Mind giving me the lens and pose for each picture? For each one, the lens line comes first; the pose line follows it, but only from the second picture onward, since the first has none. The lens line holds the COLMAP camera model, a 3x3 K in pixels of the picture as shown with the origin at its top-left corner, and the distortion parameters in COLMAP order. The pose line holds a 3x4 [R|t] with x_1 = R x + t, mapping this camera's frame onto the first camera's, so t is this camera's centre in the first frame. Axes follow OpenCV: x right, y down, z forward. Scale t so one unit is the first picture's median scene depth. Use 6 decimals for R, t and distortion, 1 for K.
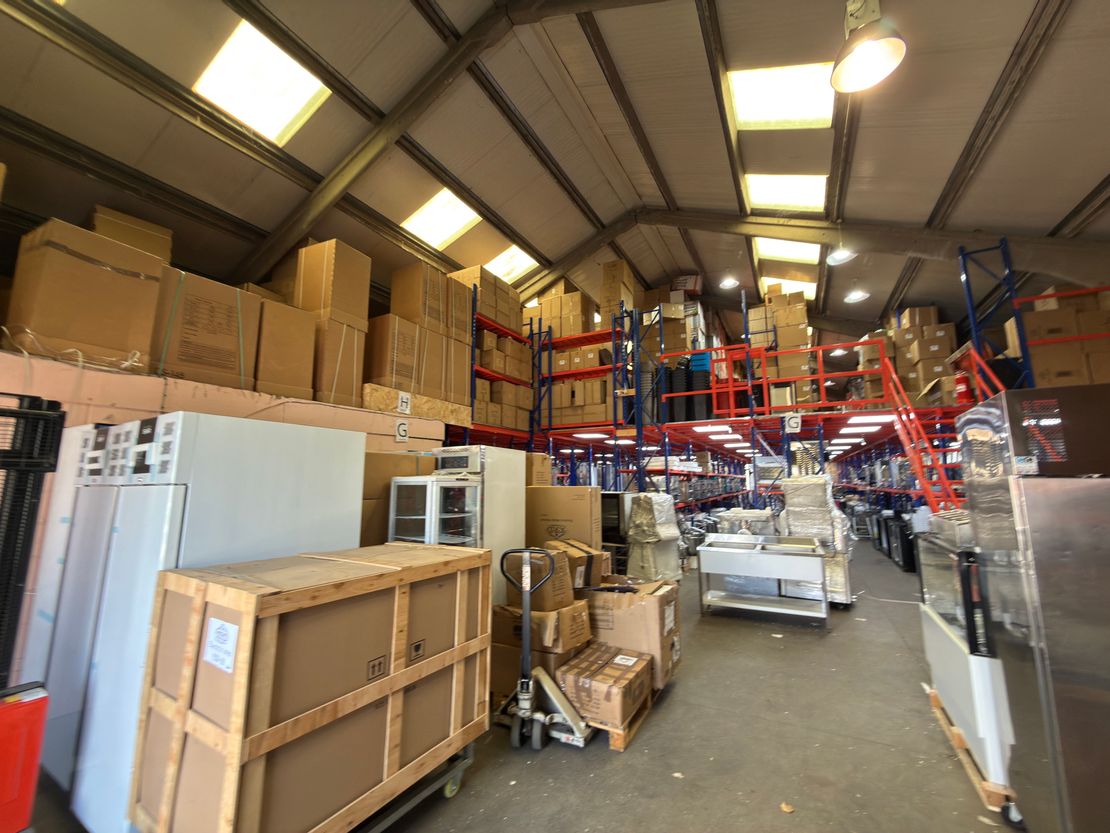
lens RADIAL K [[442.8, 0, 551.6], [0, 442.8, 414.3], [0, 0, 1]] dist [0.000570, 0.000060]
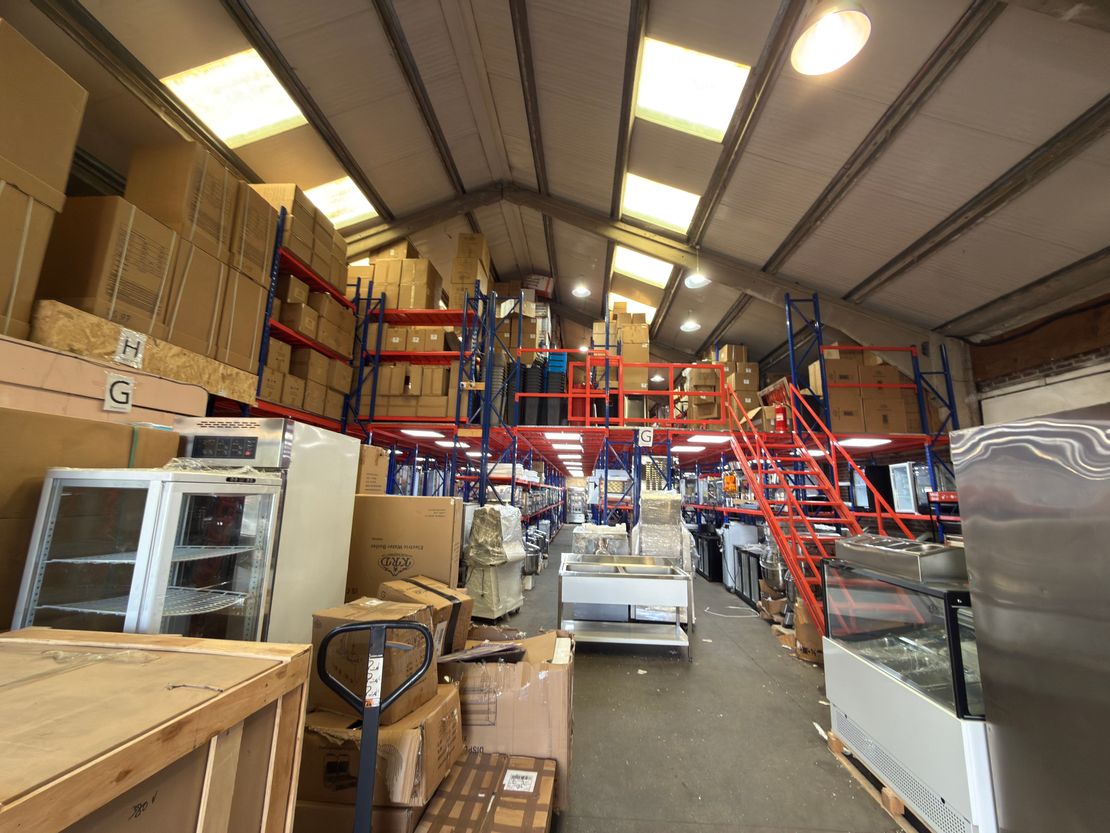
lens RADIAL K [[444.2, 0, 555.0], [0, 444.2, 416.5], [0, 0, 1]] dist [-0.001681, 0.000081]
pose [[0.904715, 0.101987, 0.413630, -0.040860], [-0.096747, 0.994740, -0.033659, 0.024891], [-0.414887, -0.009565, 0.909823, 0.169500]]
